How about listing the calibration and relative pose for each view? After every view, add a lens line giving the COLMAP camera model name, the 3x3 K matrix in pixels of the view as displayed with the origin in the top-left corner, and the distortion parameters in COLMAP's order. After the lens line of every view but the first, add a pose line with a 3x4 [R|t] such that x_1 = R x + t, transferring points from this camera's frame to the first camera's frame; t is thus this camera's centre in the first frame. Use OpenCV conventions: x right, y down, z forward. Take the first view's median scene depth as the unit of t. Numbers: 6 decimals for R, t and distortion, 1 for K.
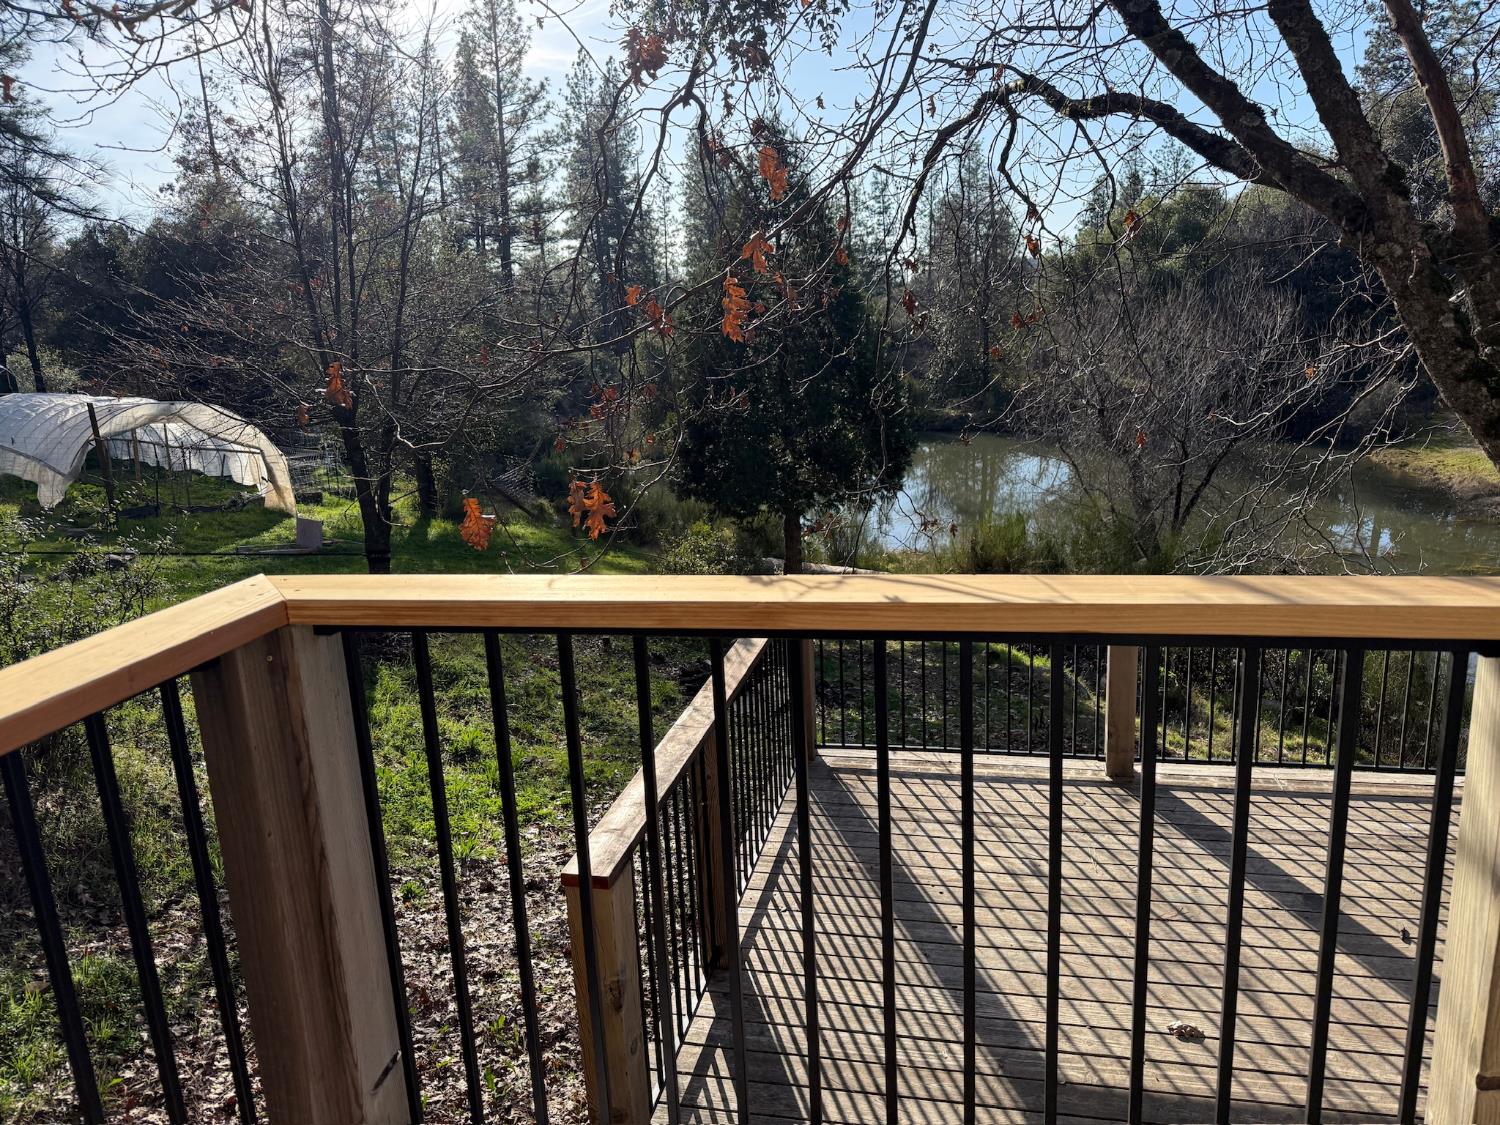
lens RADIAL K [[1053.3, 0, 743.3], [0, 1053.3, 573.0], [0, 0, 1]] dist [0.005024, -0.014299]
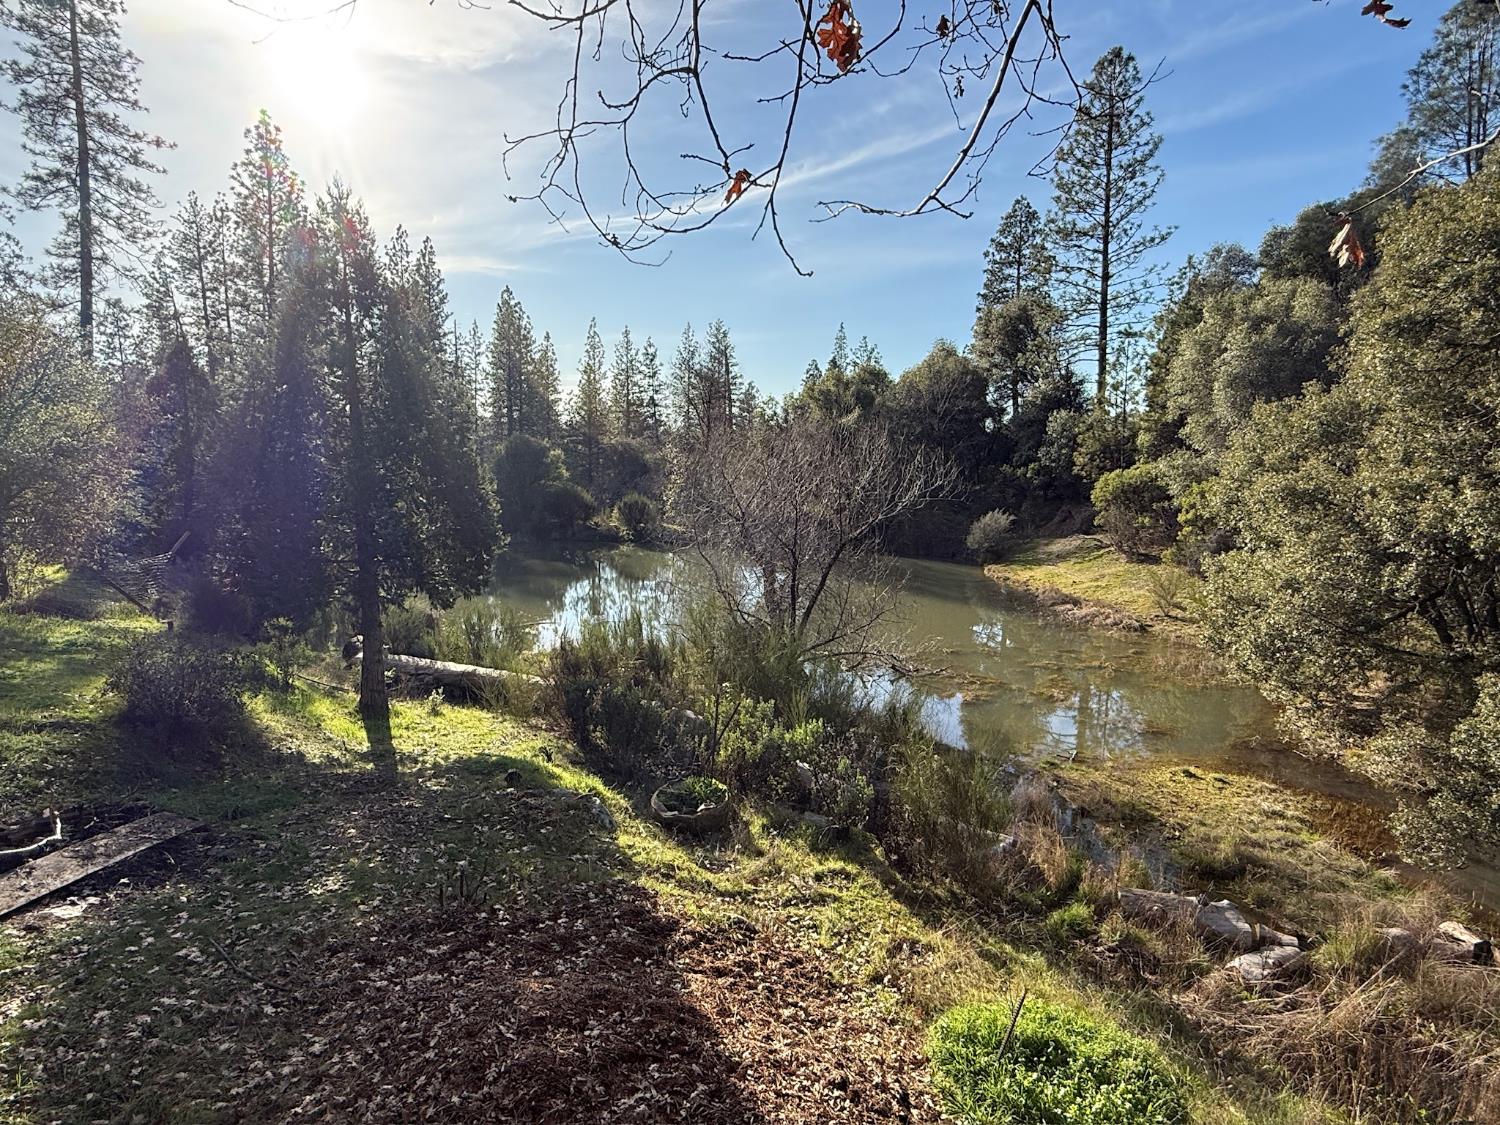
lens RADIAL K [[831.1, 0, 748.6], [0, 831.1, 554.2], [0, 0, 1]] dist [0.002174, 0.001869]
pose [[0.974329, 0.024761, 0.223764, 0.788264], [0.003600, 0.992092, -0.125460, -0.050508], [-0.225101, 0.123045, 0.966535, 0.769926]]
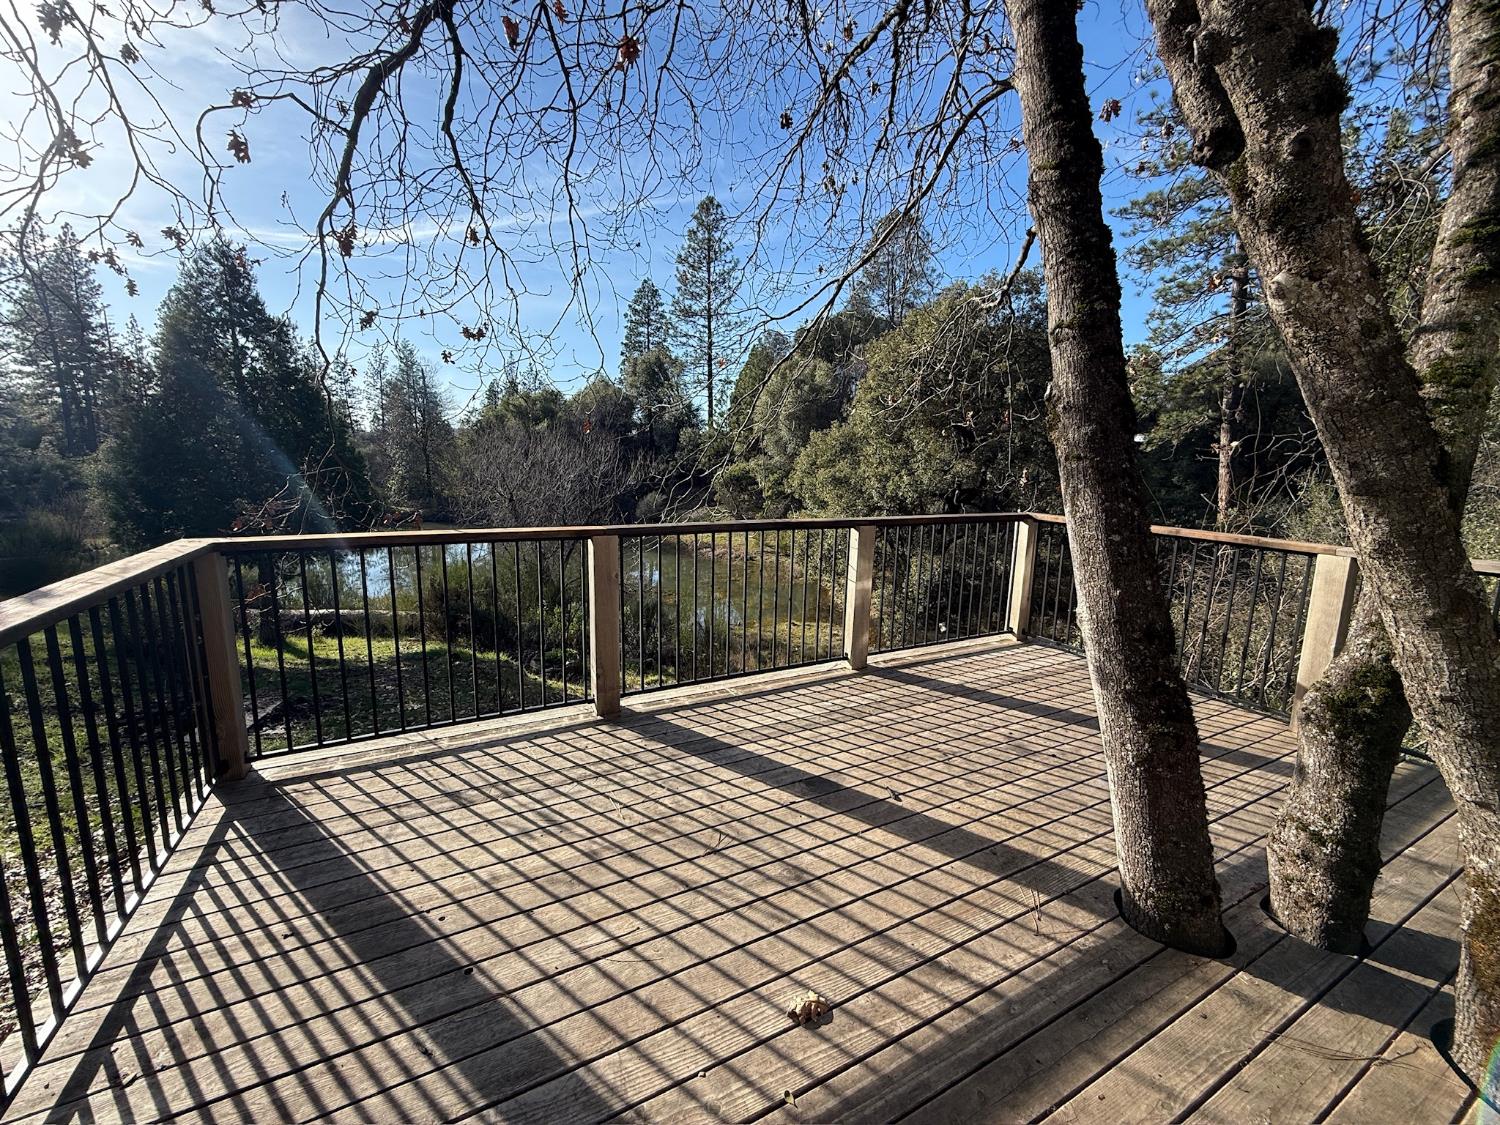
lens RADIAL K [[596.5, 0, 747.5], [0, 596.5, 558.7], [0, 0, 1]] dist [-0.001135, 0.000366]
pose [[0.756476, -0.044943, 0.652476, 0.066738], [0.098993, 0.994010, -0.046304, 0.073571], [-0.646487, 0.099618, 0.756394, 0.409340]]
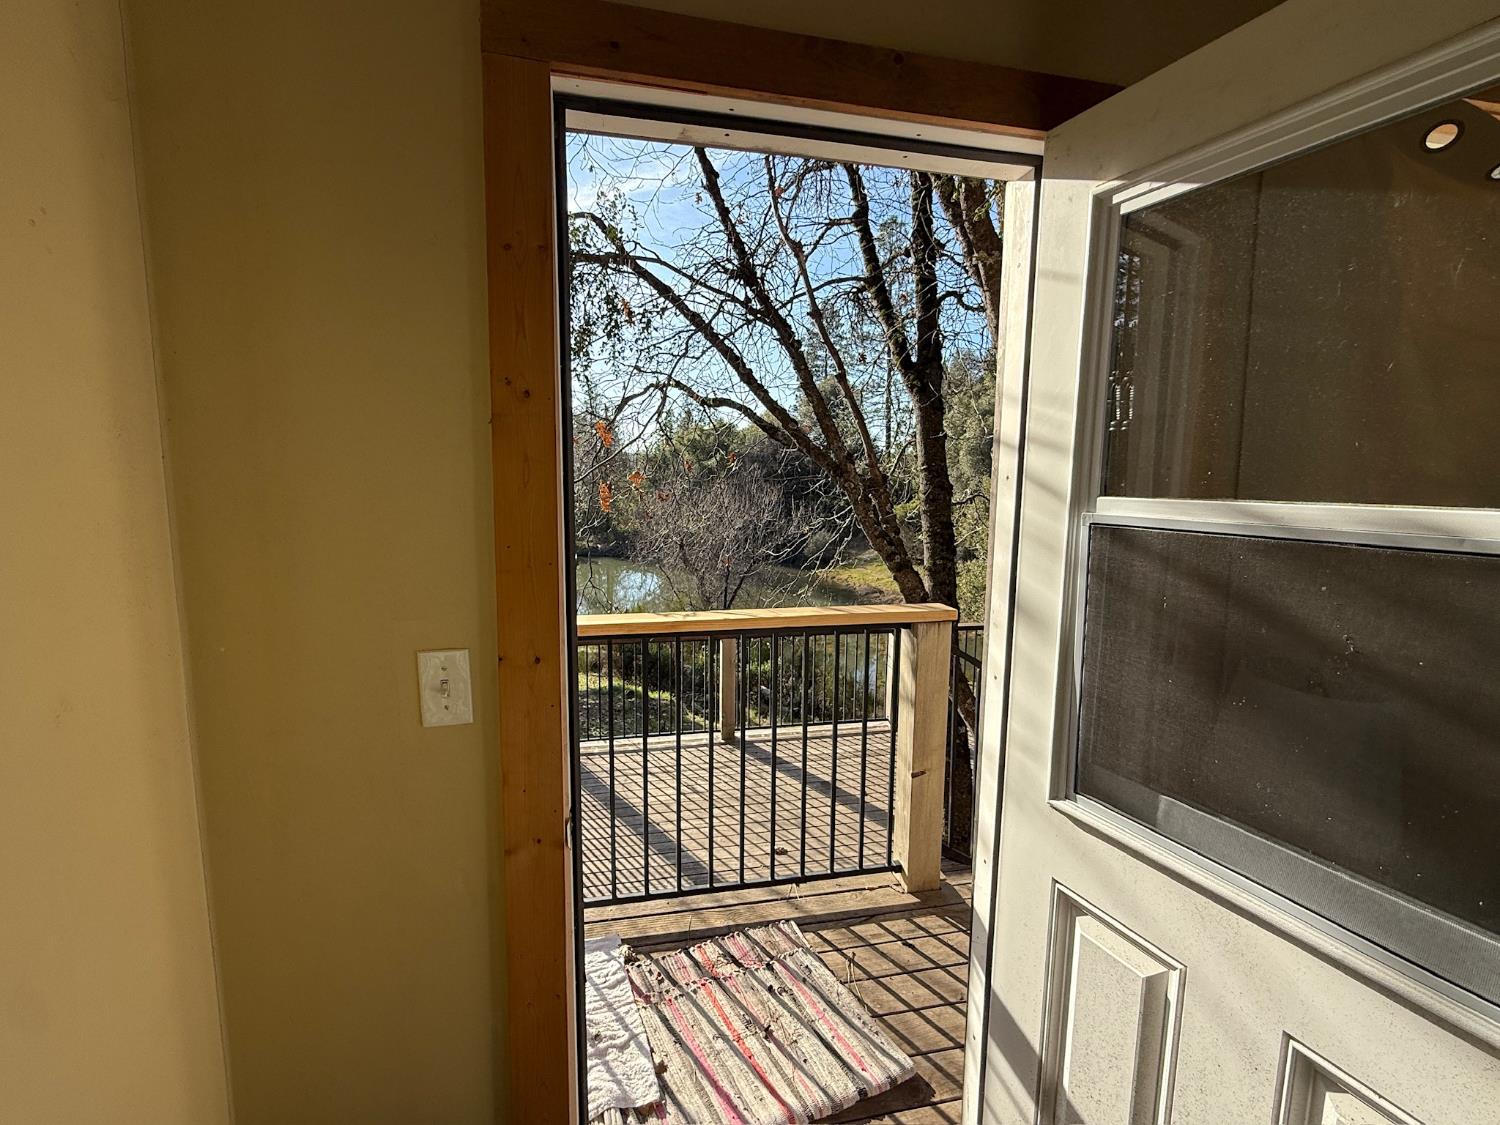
lens RADIAL K [[672.2, 0, 746.1], [0, 672.2, 560.4], [0, 0, 1]] dist [-0.004576, -0.000093]
pose [[0.907757, 0.007858, 0.419422, -0.113898], [0.046073, 0.991909, -0.118299, 0.018744], [-0.416958, 0.126711, 0.900050, -0.127844]]
